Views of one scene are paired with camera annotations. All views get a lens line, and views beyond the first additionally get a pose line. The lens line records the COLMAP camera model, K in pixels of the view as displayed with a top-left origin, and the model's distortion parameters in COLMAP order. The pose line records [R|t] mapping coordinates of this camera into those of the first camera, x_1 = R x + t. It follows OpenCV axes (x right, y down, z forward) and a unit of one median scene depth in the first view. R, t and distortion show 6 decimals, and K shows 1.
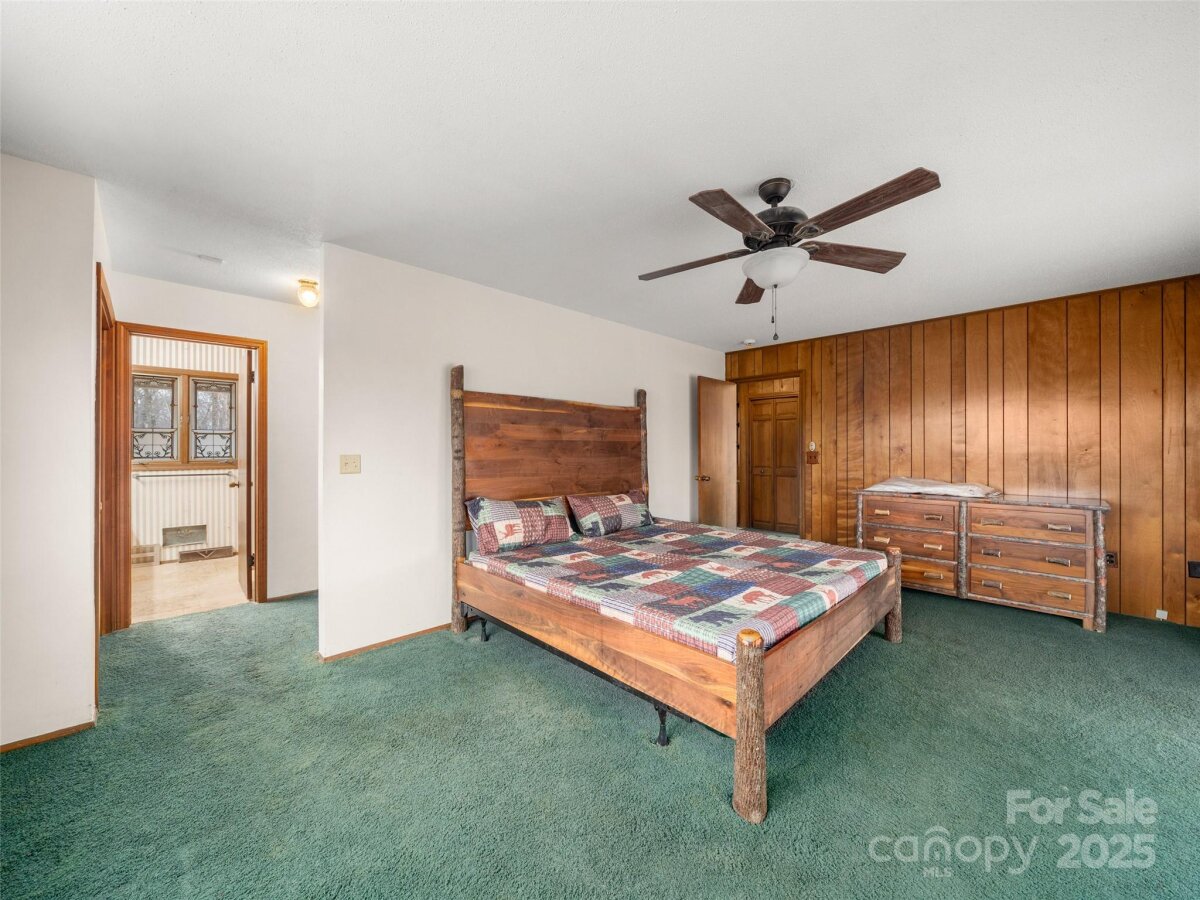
lens RADIAL K [[465.1, 0, 597.1], [0, 465.1, 444.3], [0, 0, 1]] dist [-0.000871, -0.002648]
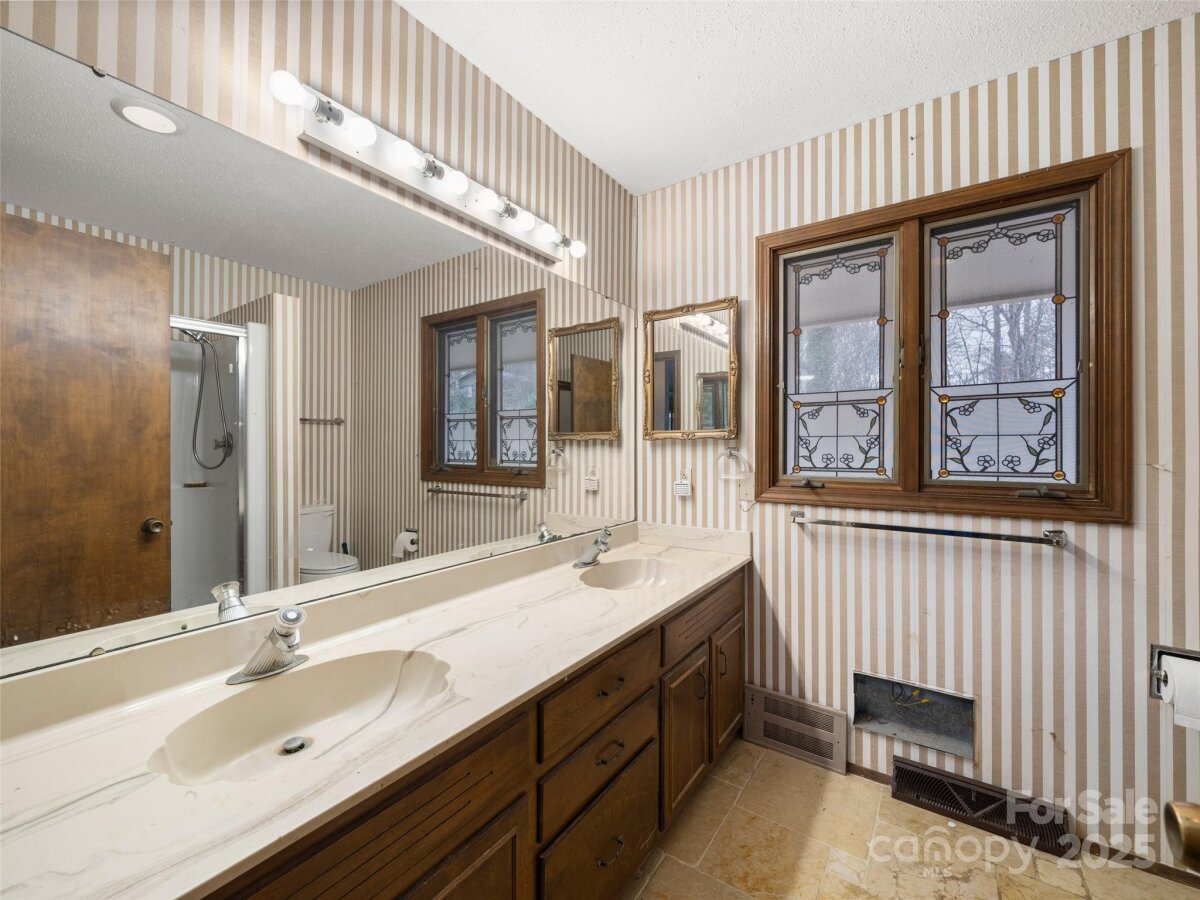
lens RADIAL K [[487.4, 0, 600.0], [0, 487.4, 450.0], [0, 0, 1]] dist [-0.006549, -0.000394]
pose [[0.203383, 0.004797, -0.979088, -0.605014], [0.005085, 0.999969, 0.005956, 0.009282], [0.979086, -0.006190, 0.203352, 0.724341]]
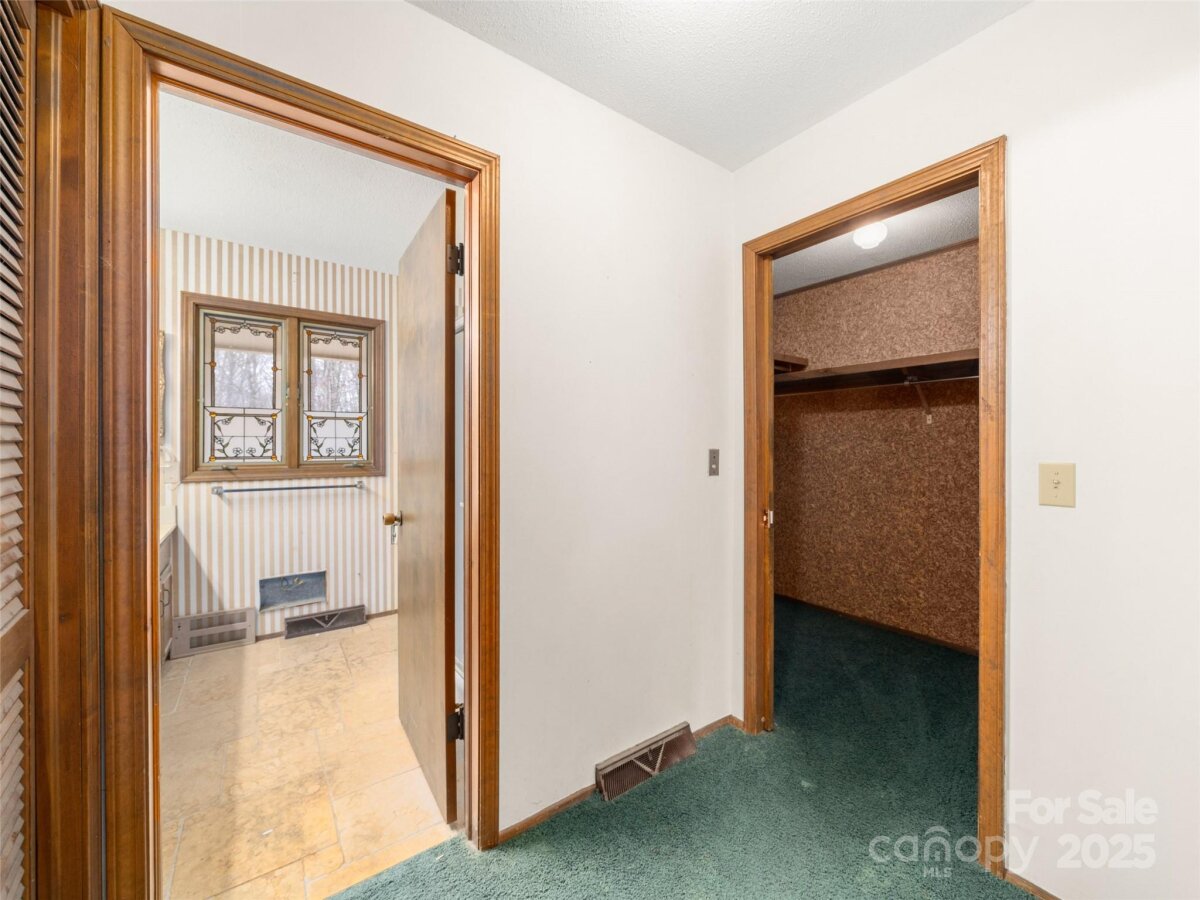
lens RADIAL K [[465.1, 0, 597.1], [0, 465.1, 444.3], [0, 0, 1]] dist [-0.000871, -0.002648]
pose [[0.990920, 0.002712, -0.134428, -0.431610], [-0.001771, 0.999973, 0.007116, 0.006426], [0.134443, -0.006813, 0.990898, 0.472188]]
